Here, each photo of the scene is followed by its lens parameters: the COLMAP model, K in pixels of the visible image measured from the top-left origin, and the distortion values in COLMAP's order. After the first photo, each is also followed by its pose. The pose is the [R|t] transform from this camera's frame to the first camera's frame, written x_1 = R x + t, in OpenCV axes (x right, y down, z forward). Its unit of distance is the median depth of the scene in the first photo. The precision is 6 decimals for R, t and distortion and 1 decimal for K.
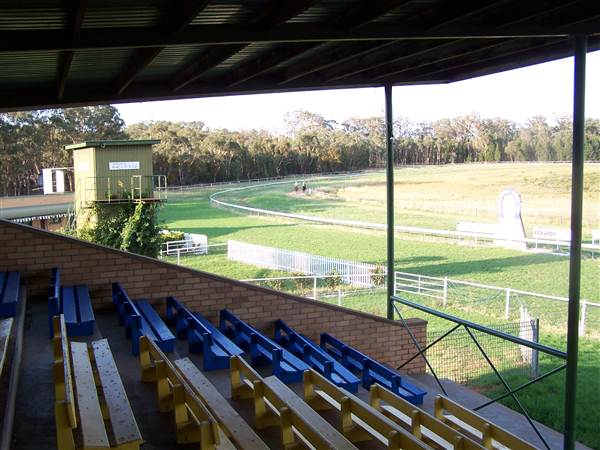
lens RADIAL K [[681.4, 0, 291.1], [0, 681.4, 238.5], [0, 0, 1]] dist [-0.197133, 0.347850]
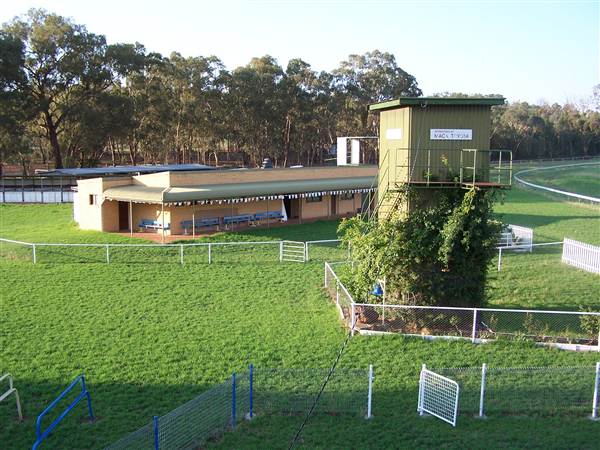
lens RADIAL K [[694.6, 0, 296.0], [0, 694.6, 238.6], [0, 0, 1]] dist [-0.268642, 0.401154]
pose [[0.916161, 0.074280, -0.393868, -0.108104], [-0.059743, 0.997007, 0.049061, -0.025200], [0.396333, -0.021417, 0.917857, 0.281950]]
